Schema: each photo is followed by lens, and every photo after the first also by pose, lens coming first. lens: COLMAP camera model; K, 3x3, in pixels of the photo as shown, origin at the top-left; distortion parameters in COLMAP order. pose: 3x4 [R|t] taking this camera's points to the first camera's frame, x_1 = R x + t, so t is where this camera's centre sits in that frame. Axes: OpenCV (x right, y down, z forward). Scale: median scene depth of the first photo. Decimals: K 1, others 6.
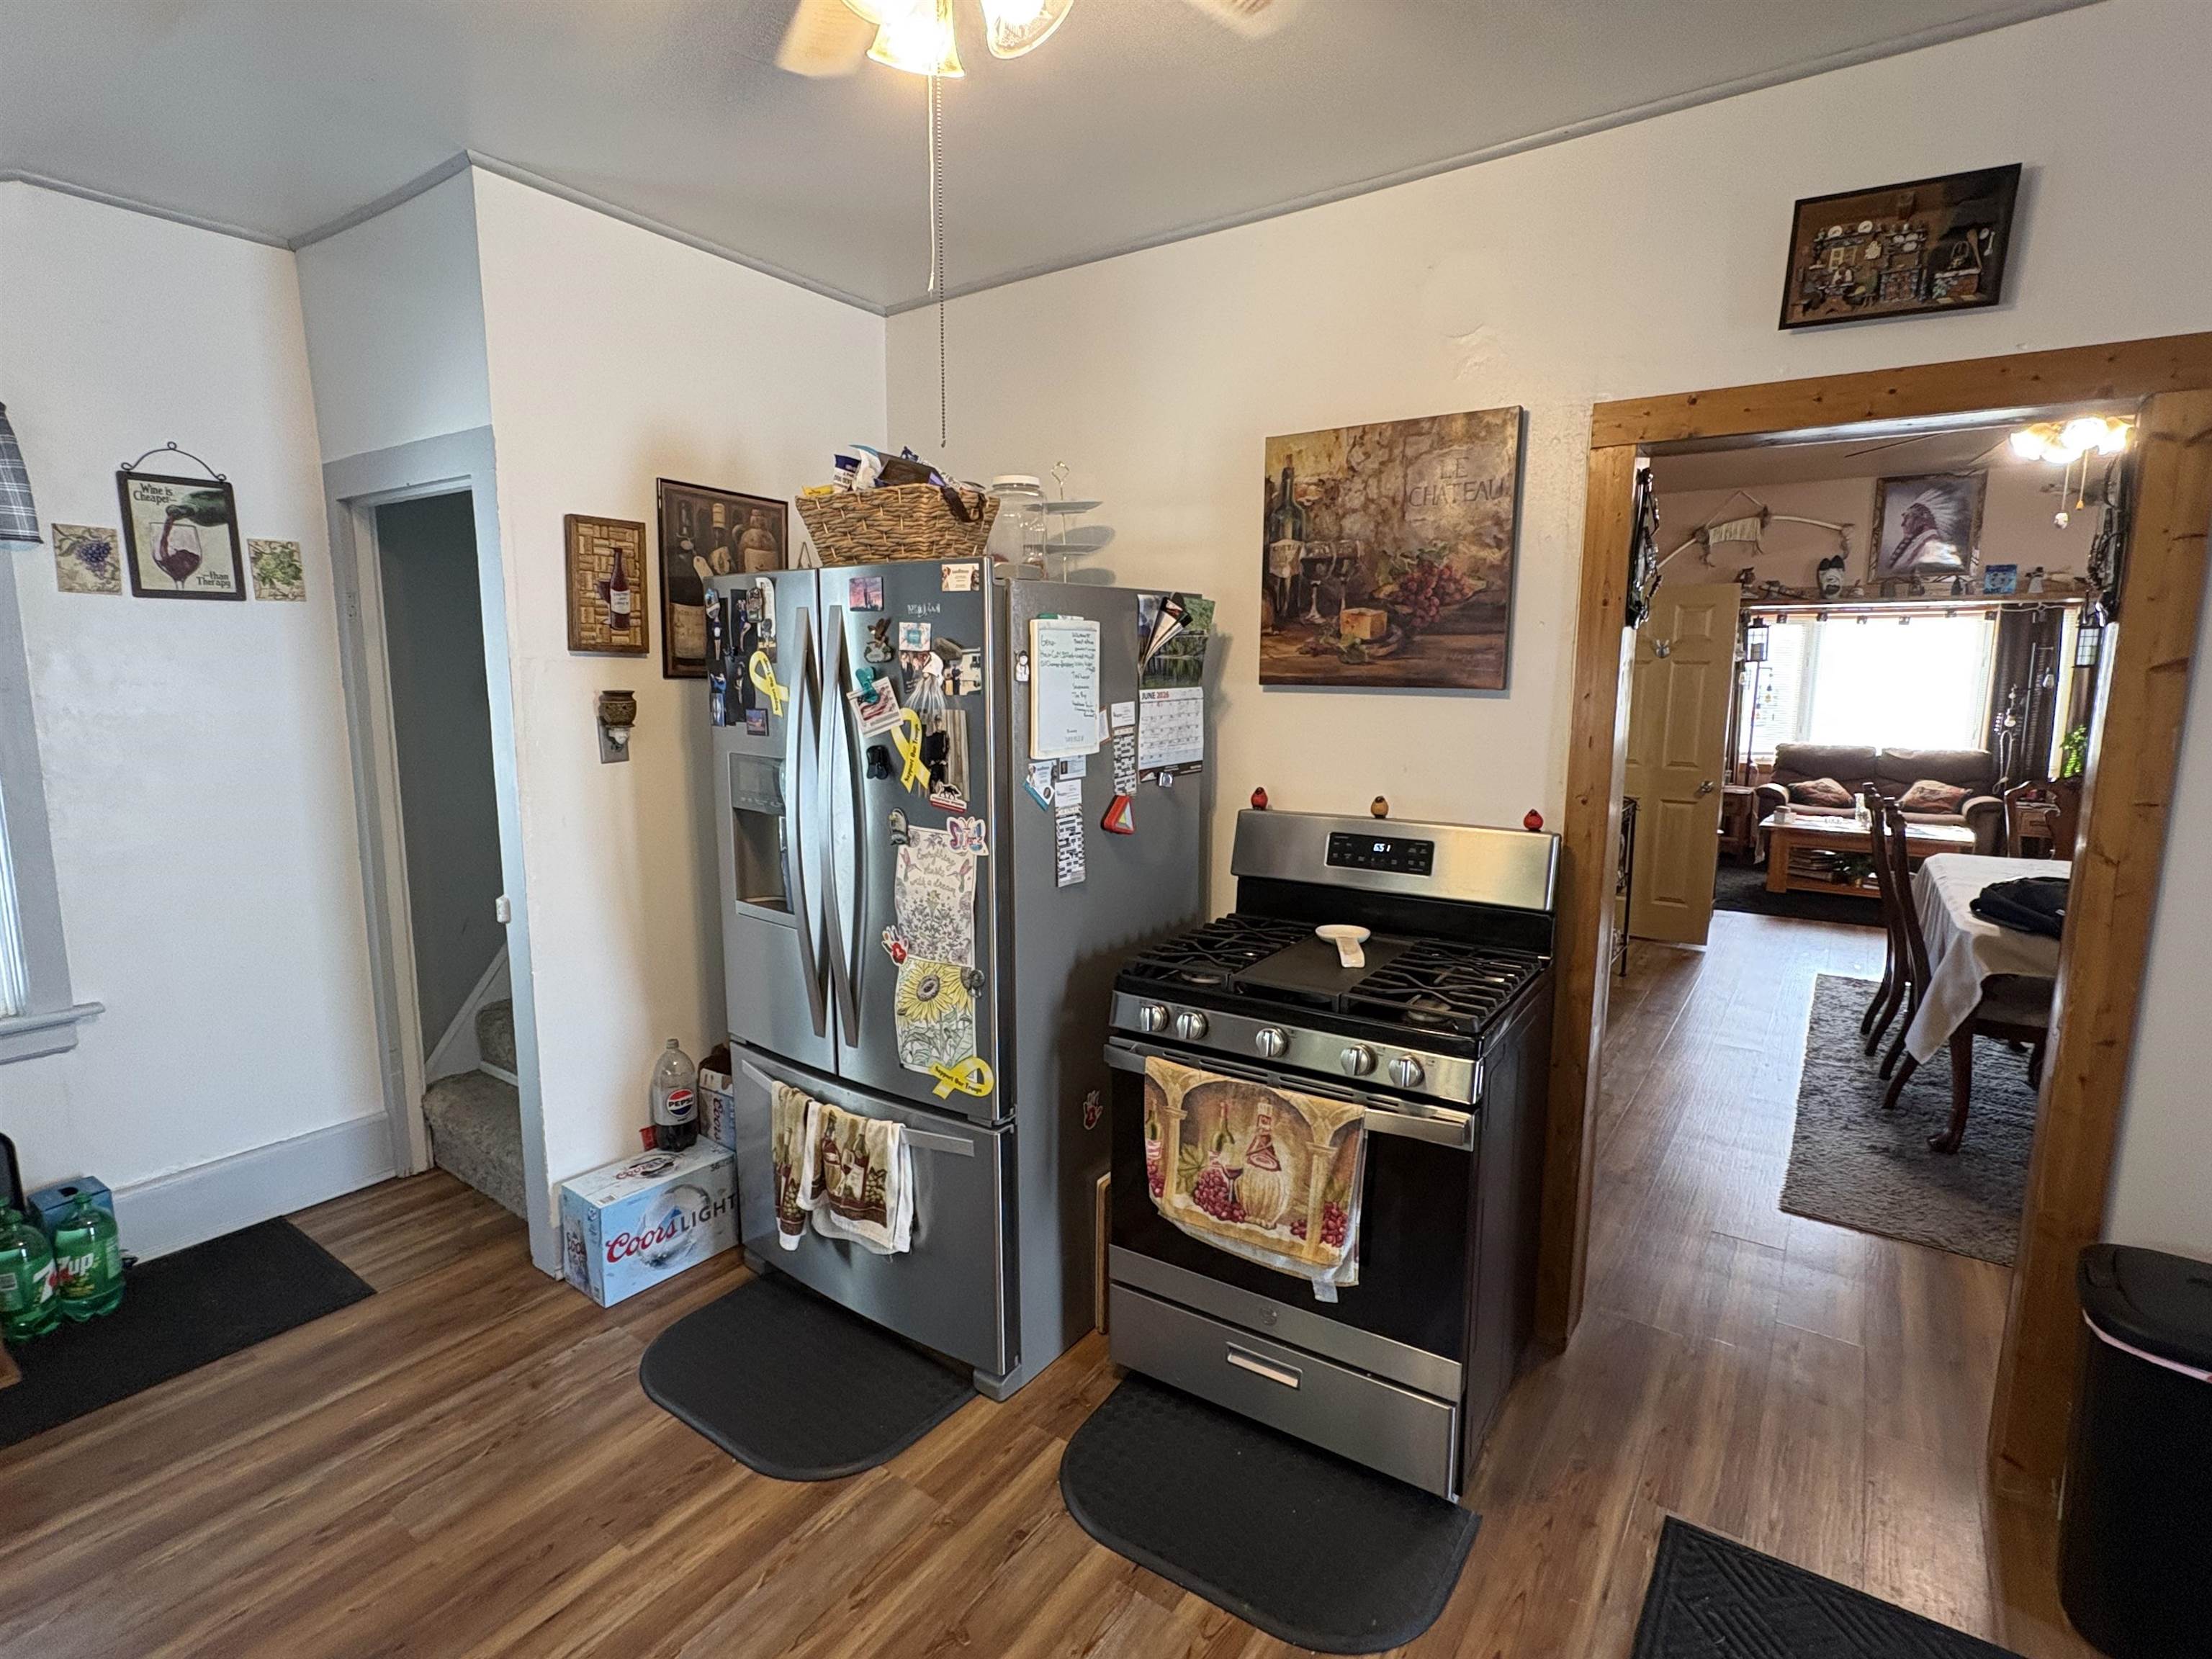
lens RADIAL K [[1074.6, 0, 1105.3], [0, 1074.6, 827.9], [0, 0, 1]] dist [0.003393, 0.000258]
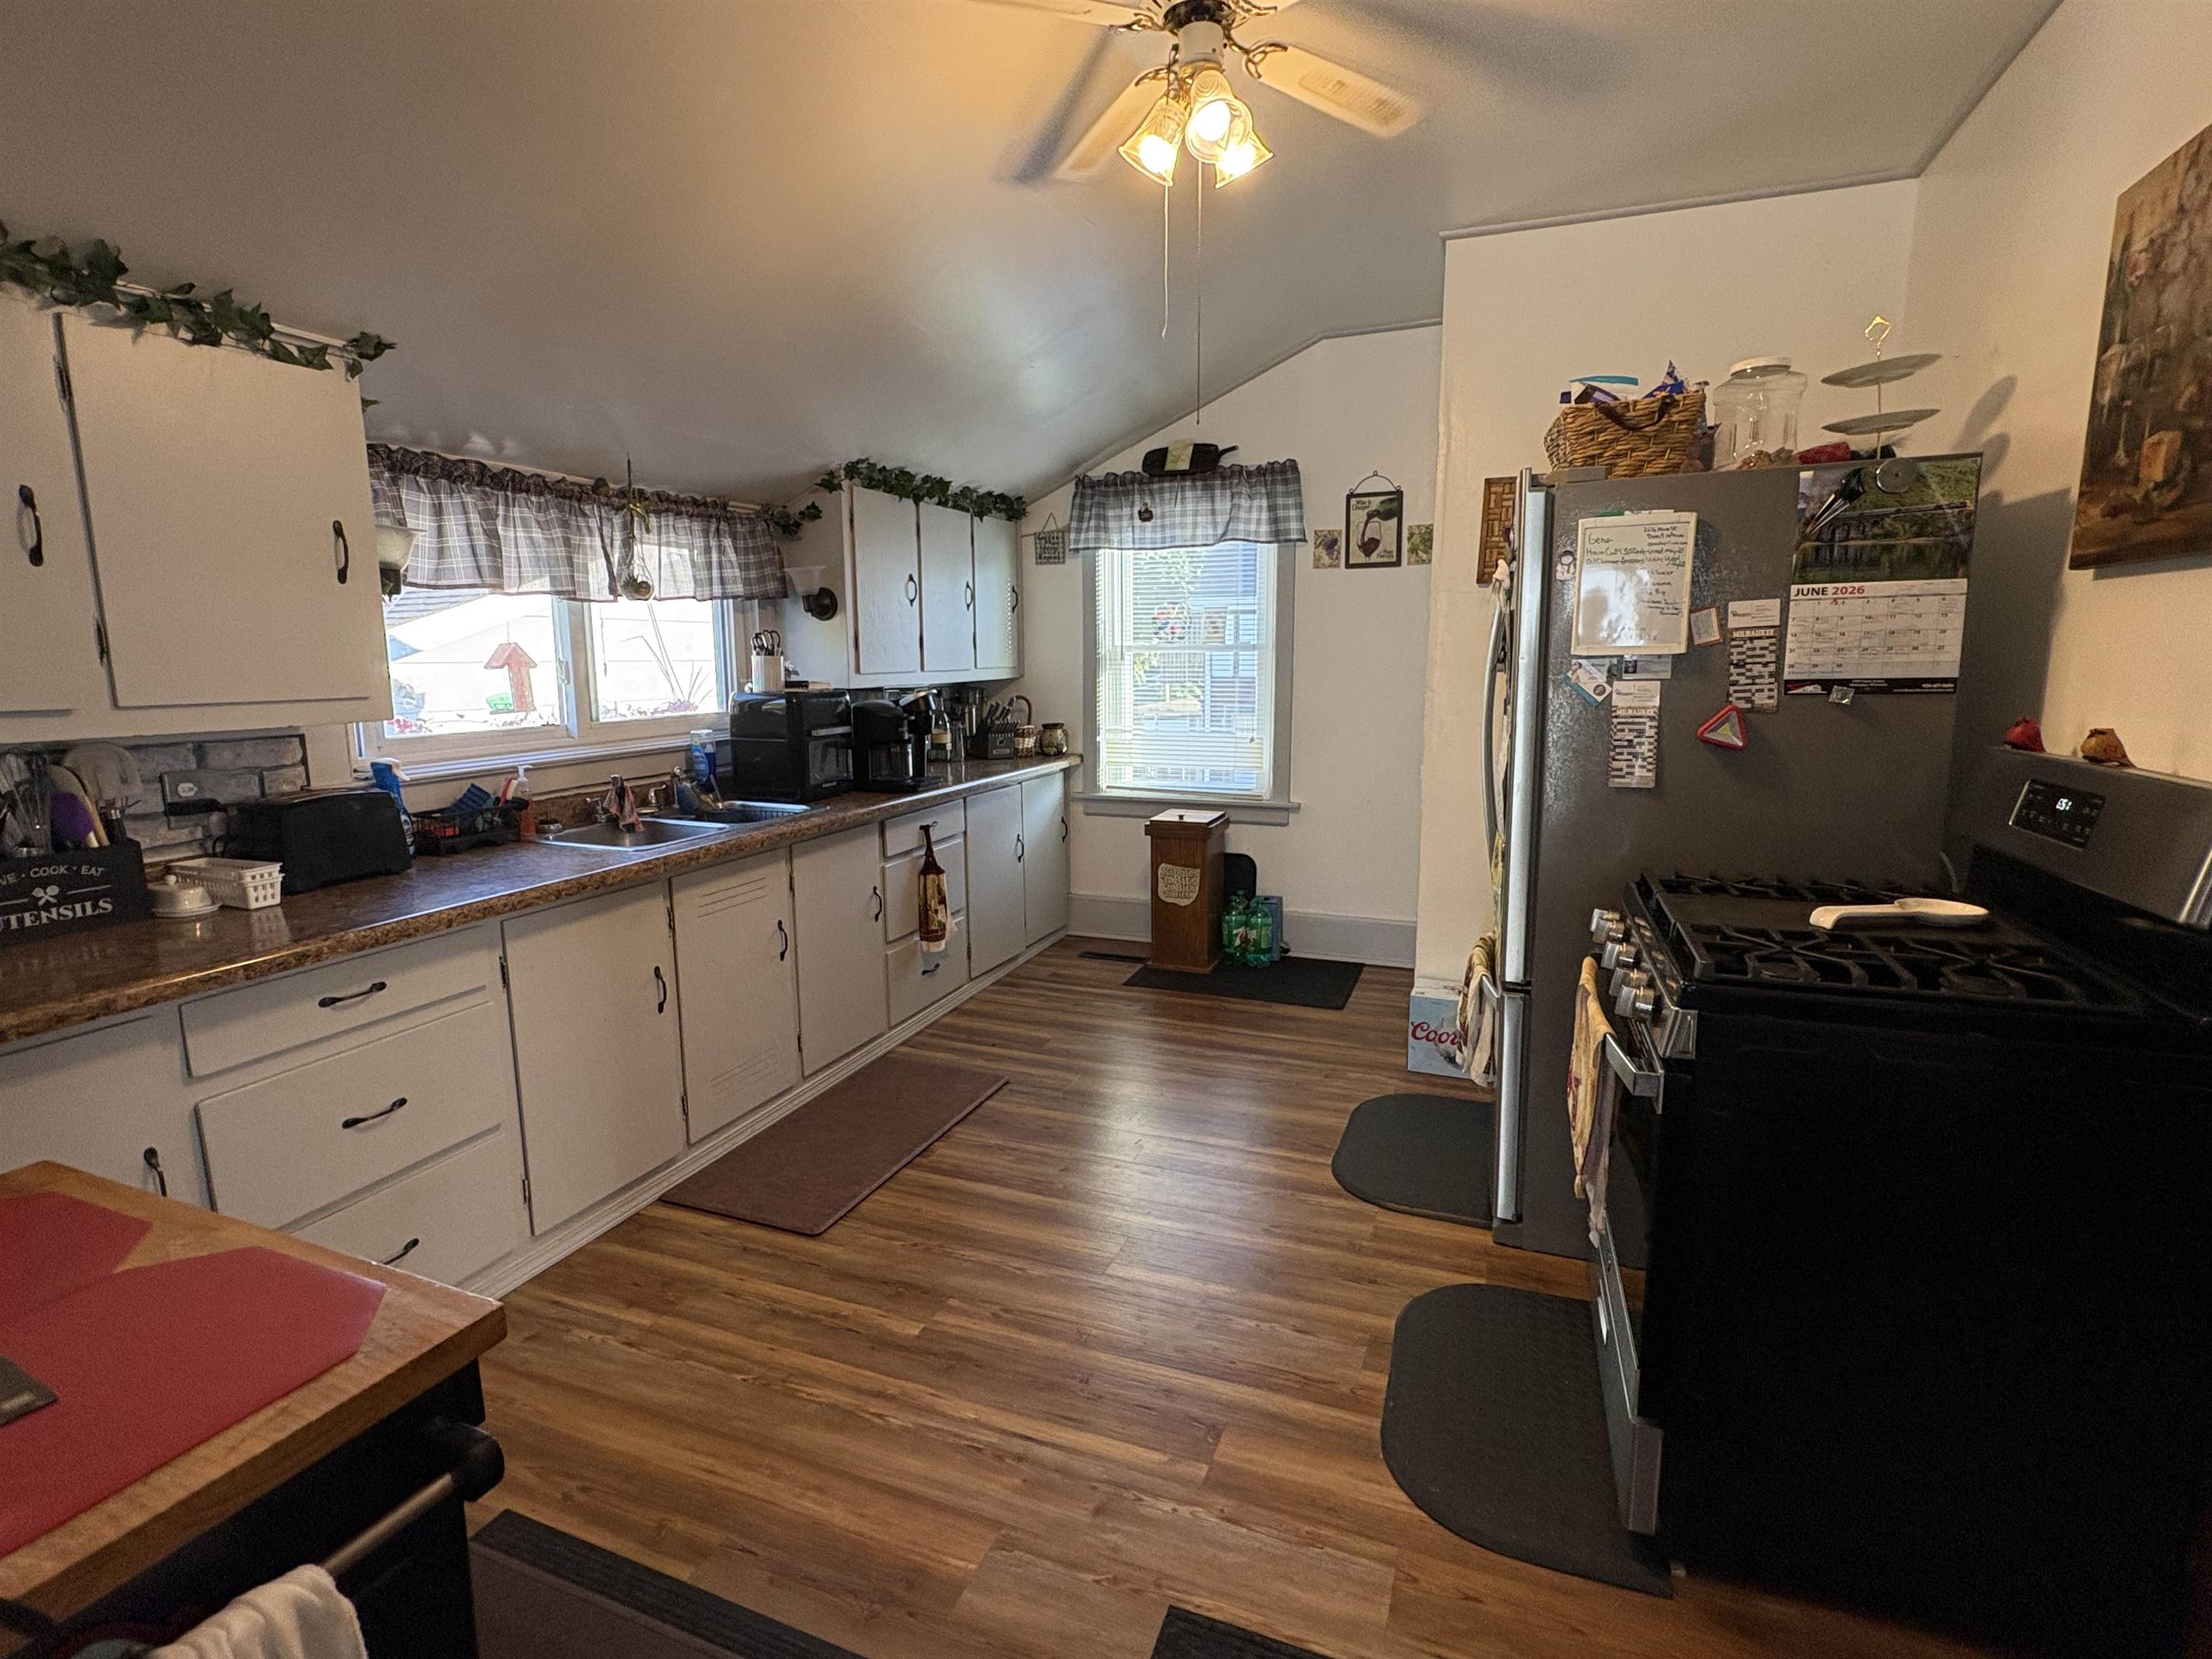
lens RADIAL K [[1074.6, 0, 1100.1], [0, 1074.6, 831.9], [0, 0, 1]] dist [0.003393, 0.000258]
pose [[0.234431, 0.157150, -0.959347, 0.755793], [-0.135047, 0.982543, 0.127949, 0.029904], [0.962707, 0.099562, 0.251562, 0.270580]]
